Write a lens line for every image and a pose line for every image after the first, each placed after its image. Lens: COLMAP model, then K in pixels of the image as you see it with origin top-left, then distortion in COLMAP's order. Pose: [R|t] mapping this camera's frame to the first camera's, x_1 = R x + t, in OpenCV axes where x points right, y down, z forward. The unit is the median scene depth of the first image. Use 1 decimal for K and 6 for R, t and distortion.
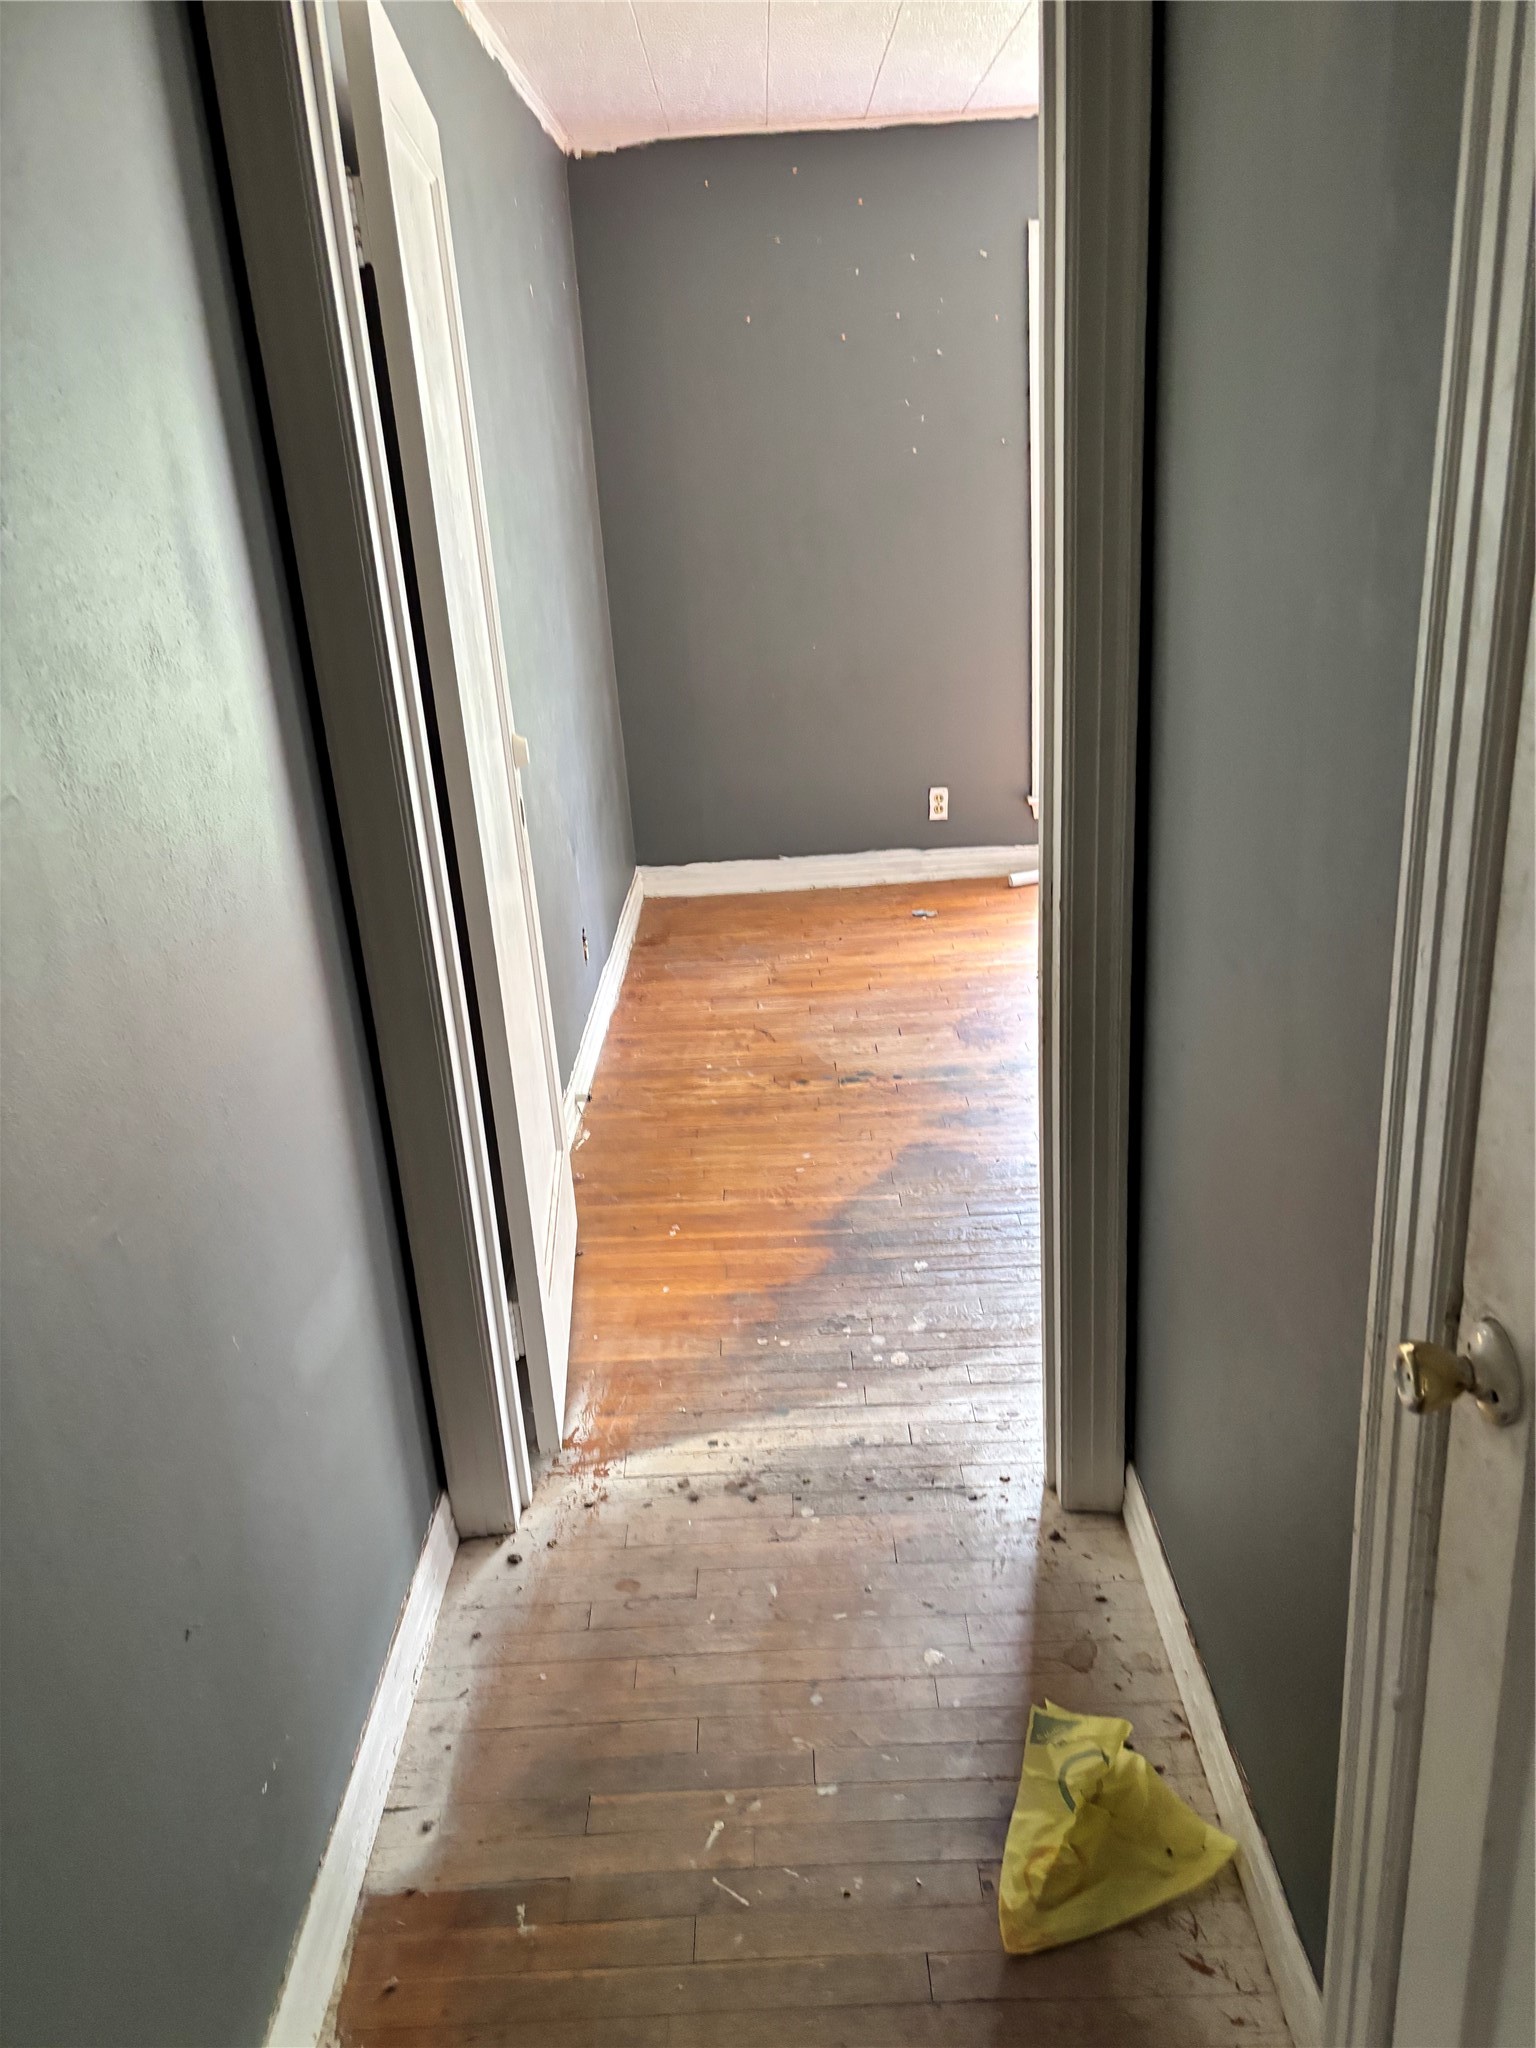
lens RADIAL K [[1530.6, 0, 769.1], [0, 1530.6, 1024.6], [0, 0, 1]] dist [0.015131, -0.011698]
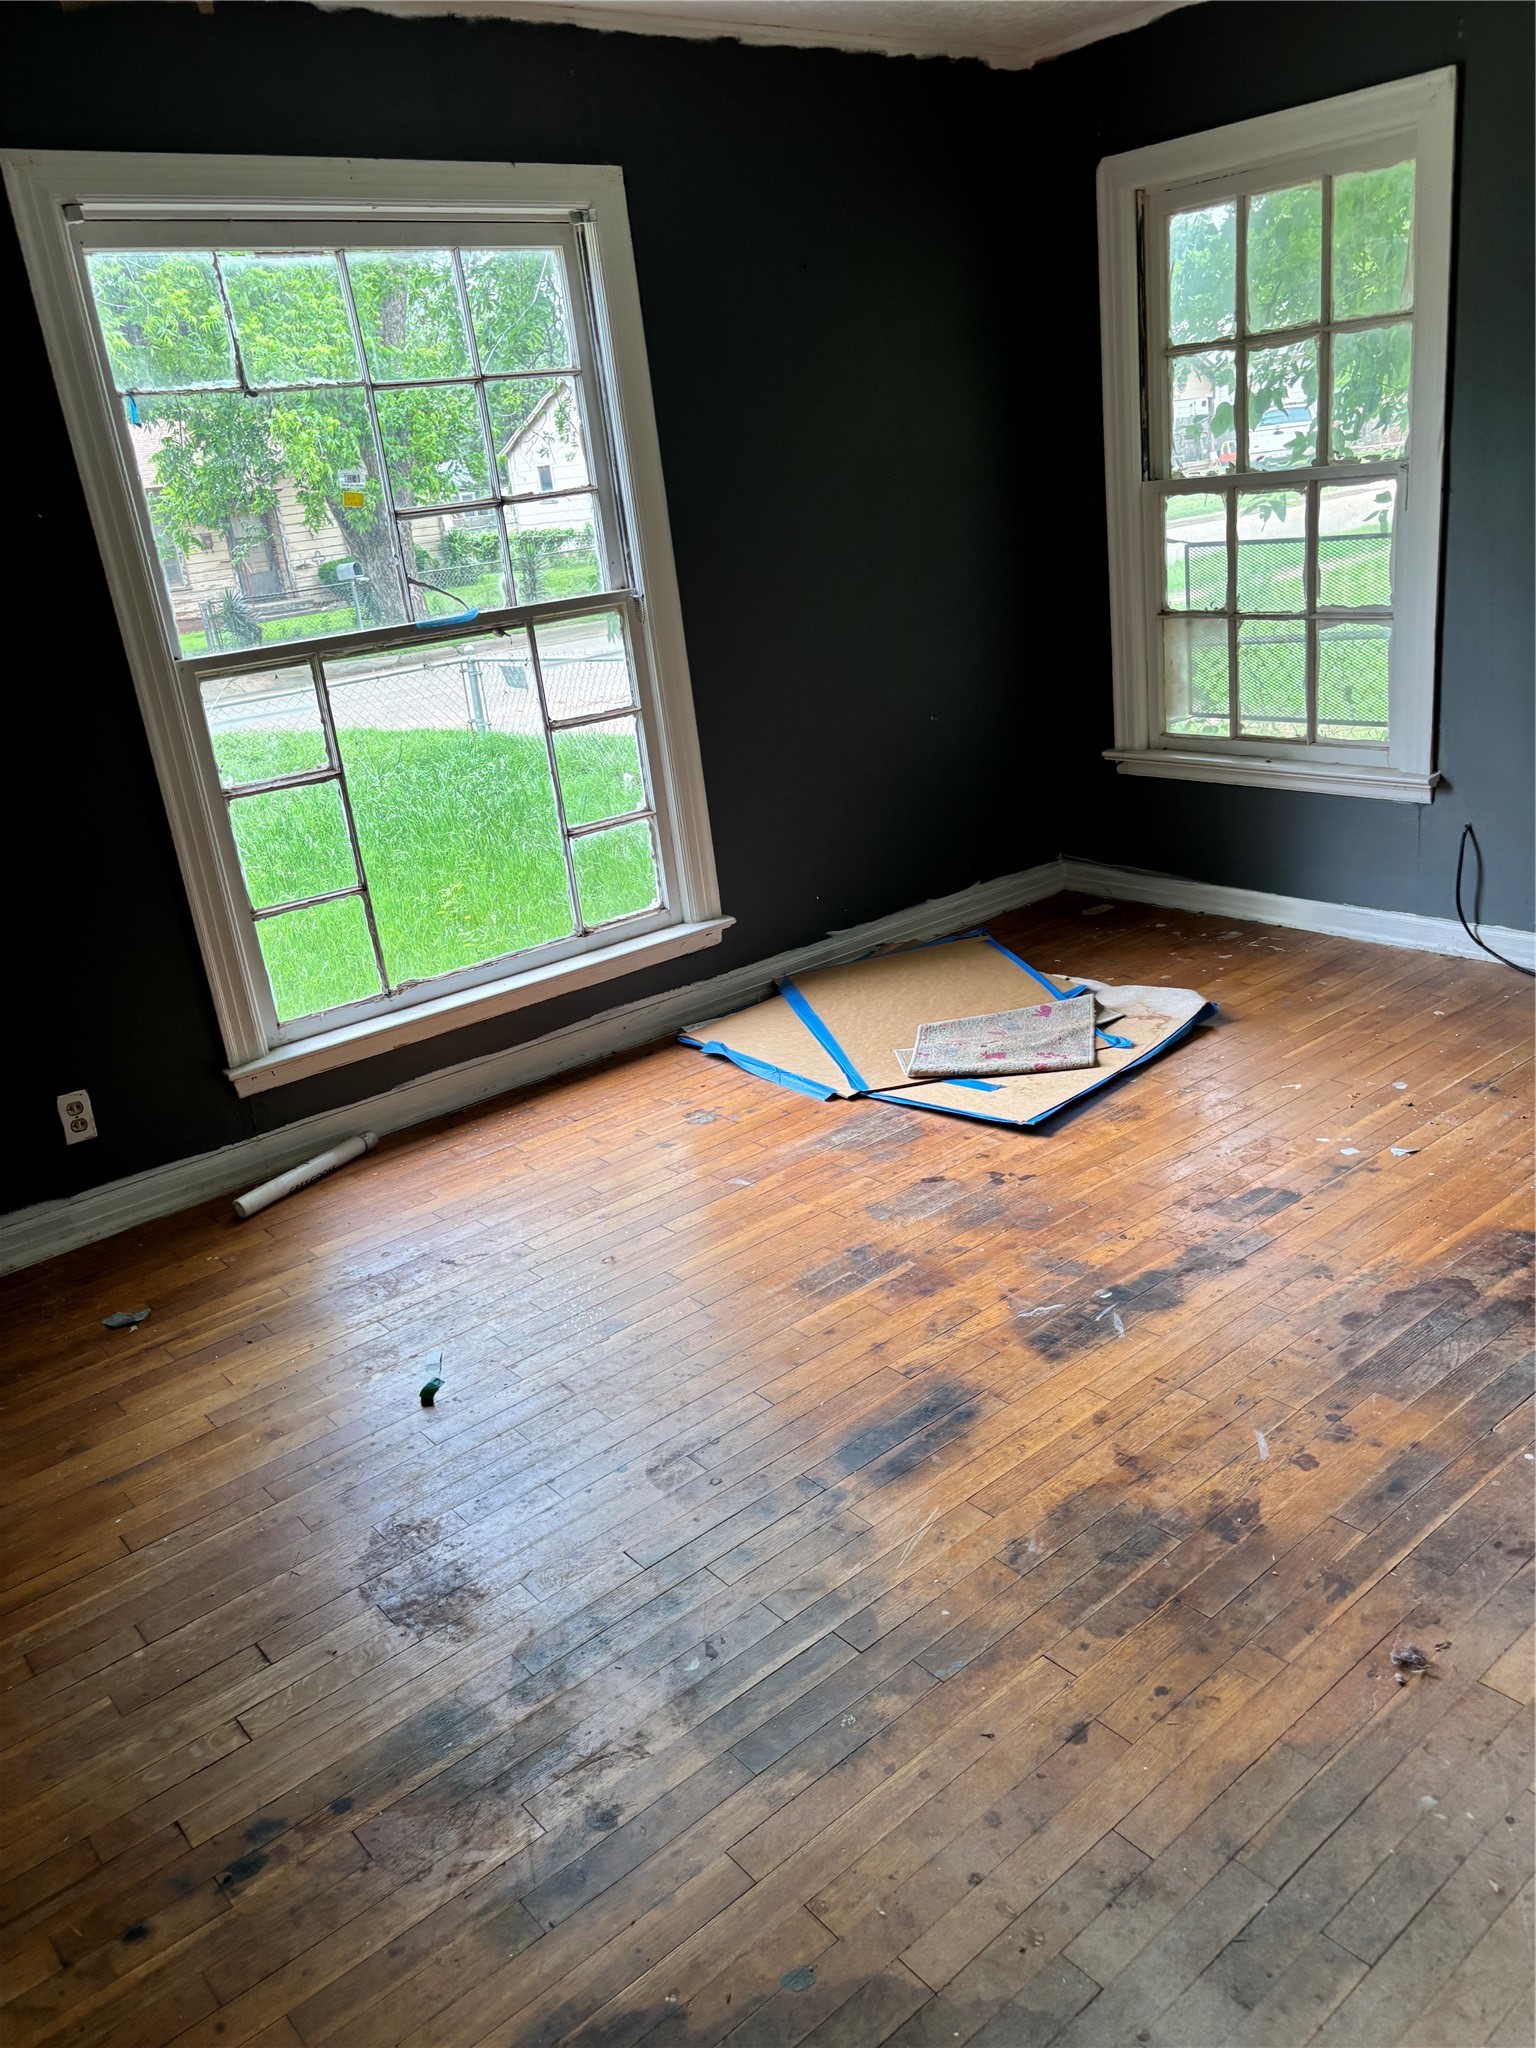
lens RADIAL K [[1530.6, 0, 770.0], [0, 1530.6, 1023.0], [0, 0, 1]] dist [0.015131, -0.011698]
pose [[0.770933, -0.239230, 0.590280, -0.027875], [0.272827, 0.961485, 0.033348, -0.137616], [-0.575523, 0.135335, 0.806509, 0.389832]]
